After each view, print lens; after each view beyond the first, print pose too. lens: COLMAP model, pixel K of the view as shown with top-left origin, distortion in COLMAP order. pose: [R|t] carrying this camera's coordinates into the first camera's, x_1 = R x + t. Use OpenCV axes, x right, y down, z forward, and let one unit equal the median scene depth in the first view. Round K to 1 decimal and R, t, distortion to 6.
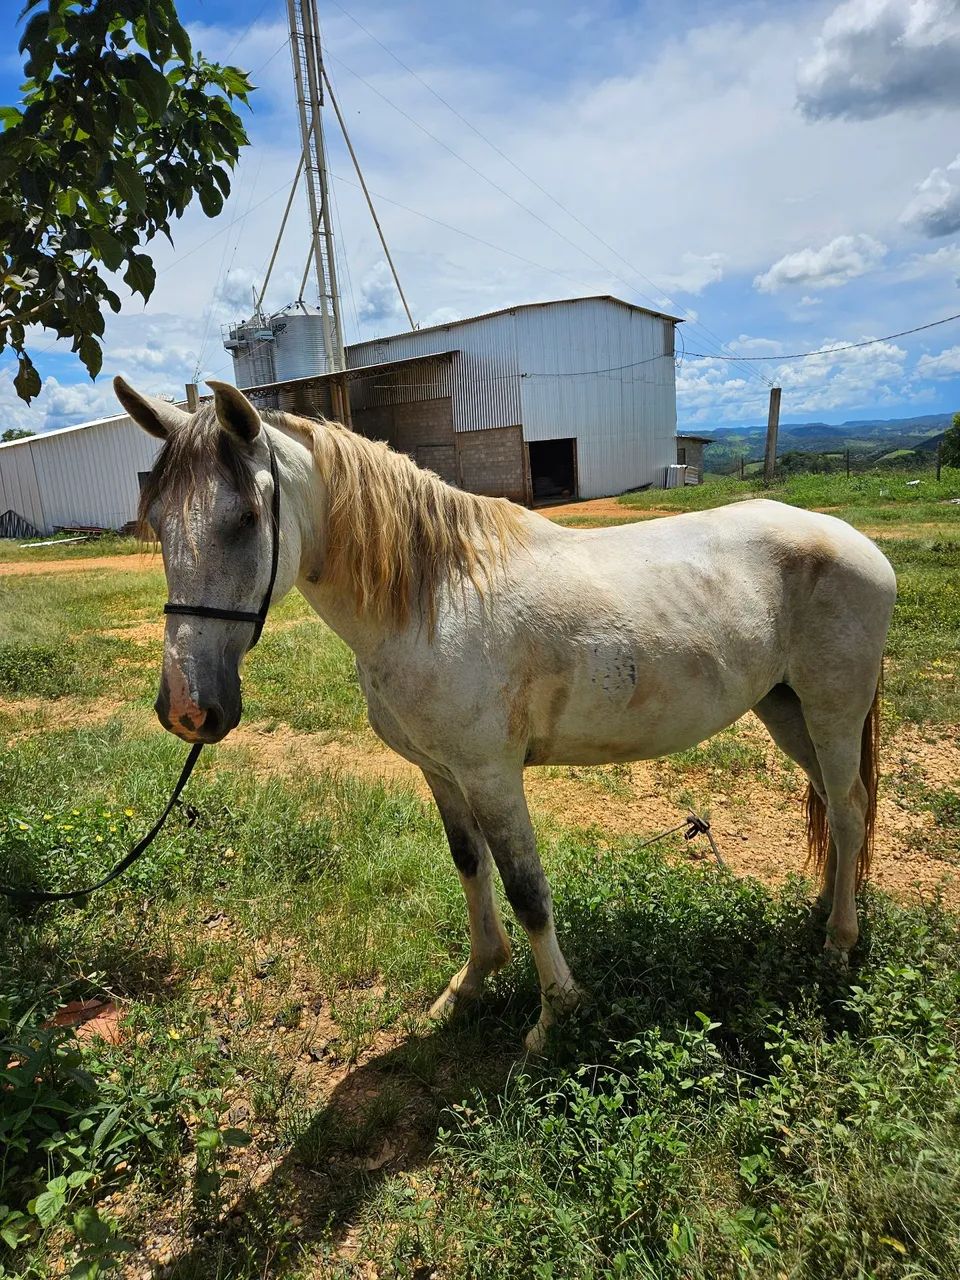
lens RADIAL K [[960.1, 0, 480.0], [0, 960.1, 661.2], [0, 0, 1]] dist [-0.038726, -0.008688]
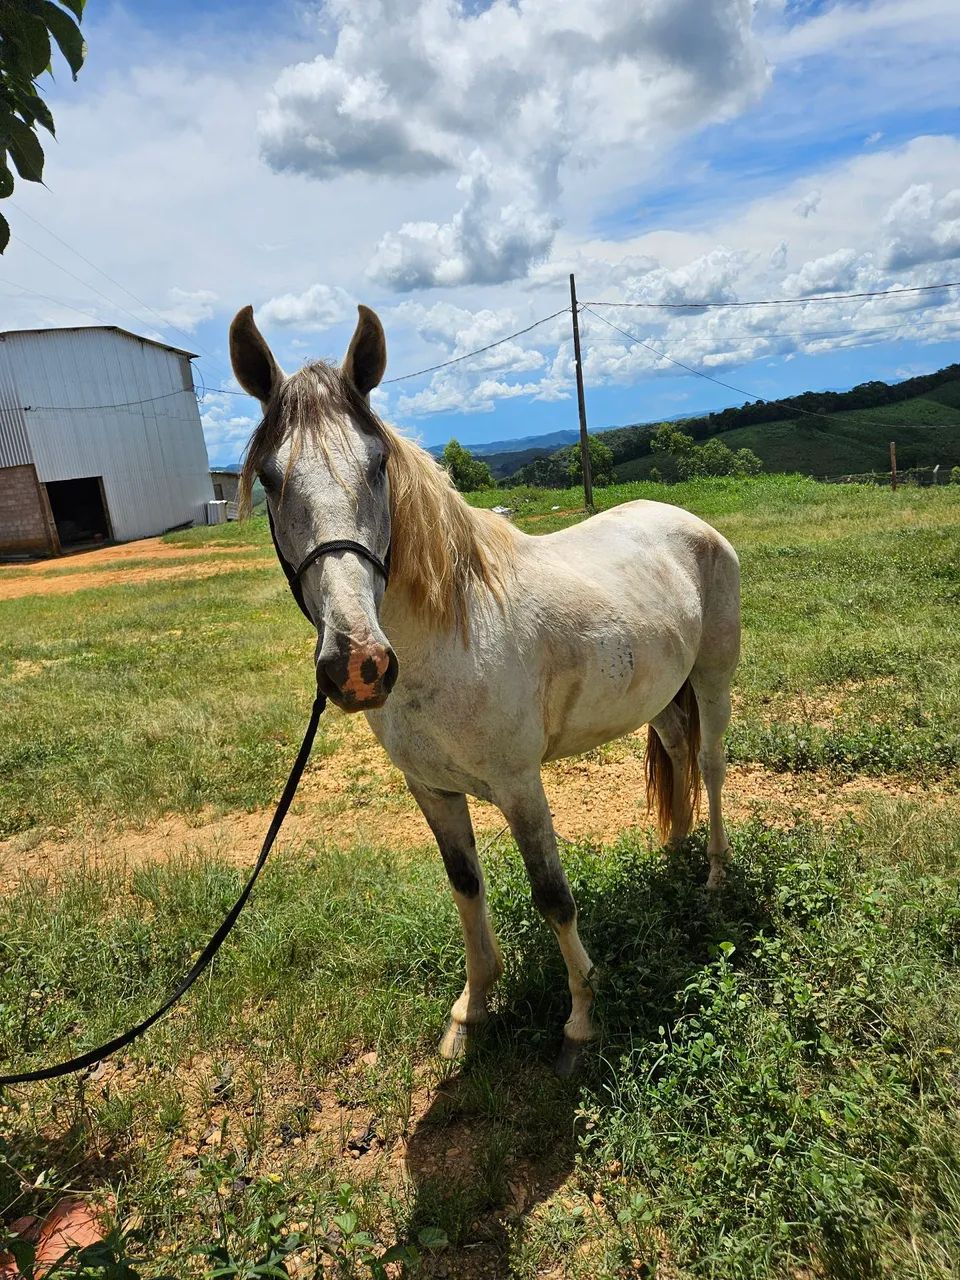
lens RADIAL K [[962.1, 0, 481.0], [0, 962.1, 656.5], [0, 0, 1]] dist [-0.020851, -0.006360]
pose [[0.795612, -0.127798, 0.592174, -0.176886], [0.158111, 0.987421, 0.000668, -0.004858], [-0.584810, 0.093098, 0.805810, 0.058929]]
